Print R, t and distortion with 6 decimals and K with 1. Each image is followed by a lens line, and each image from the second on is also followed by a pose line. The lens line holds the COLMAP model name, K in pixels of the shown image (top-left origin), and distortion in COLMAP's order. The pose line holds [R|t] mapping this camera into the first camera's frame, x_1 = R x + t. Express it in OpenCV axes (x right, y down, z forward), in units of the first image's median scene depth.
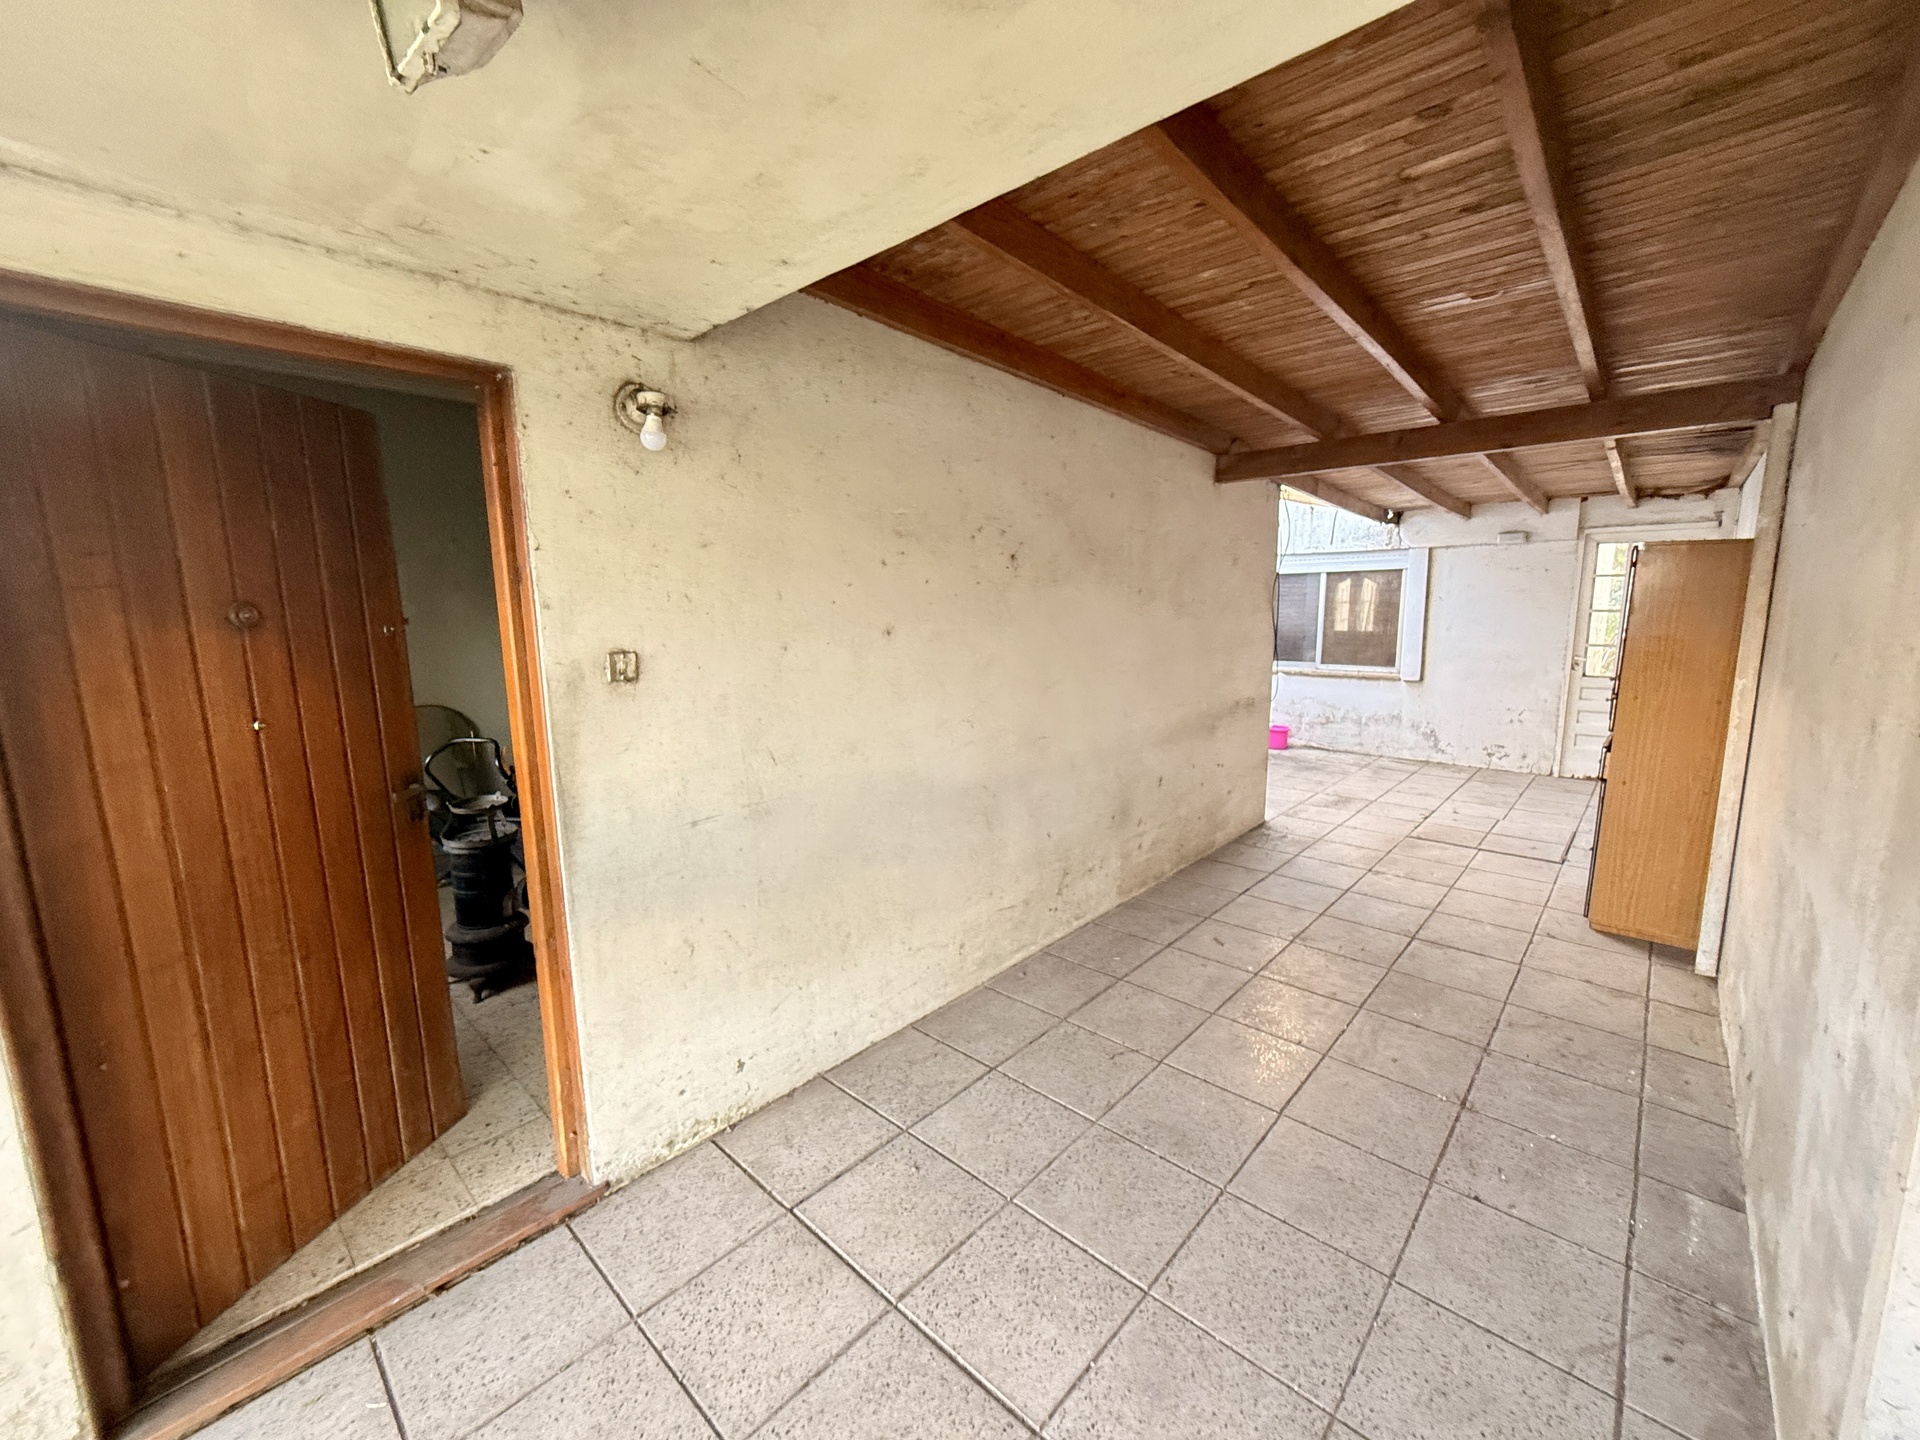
lens RADIAL K [[762.2, 0, 960.0], [0, 762.2, 720.0], [0, 0, 1]] dist [-0.001509, -0.000134]
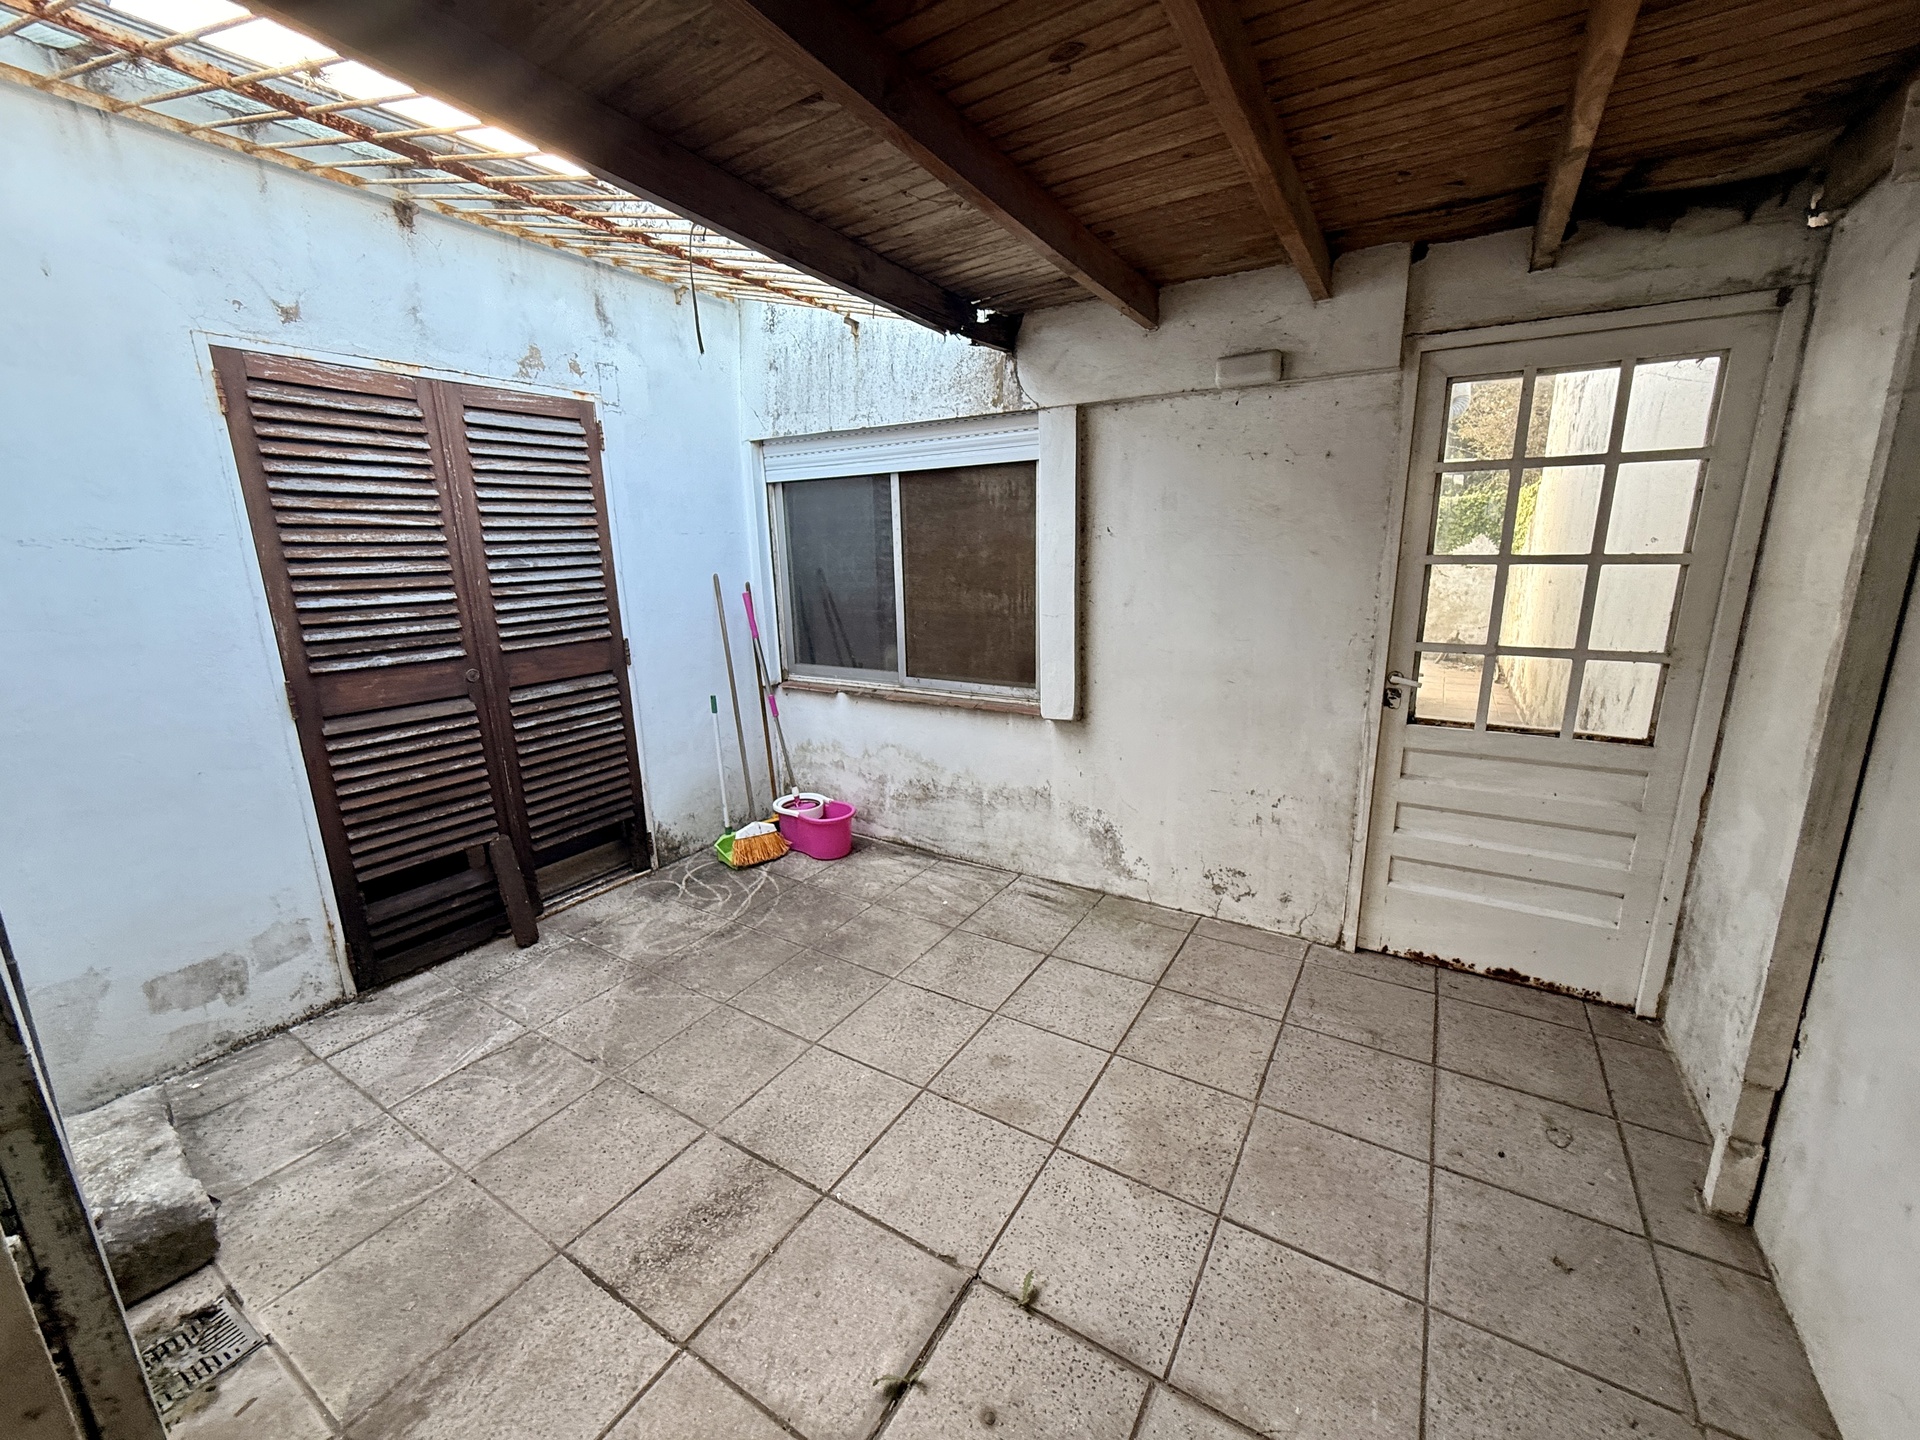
lens RADIAL K [[762.2, 0, 960.0], [0, 762.2, 720.0], [0, 0, 1]] dist [-0.001509, -0.000134]
pose [[0.981989, -0.052504, 0.181496, 0.457459], [0.038522, 0.996072, 0.079725, -0.089998], [-0.184969, -0.071298, 0.980155, 0.580325]]
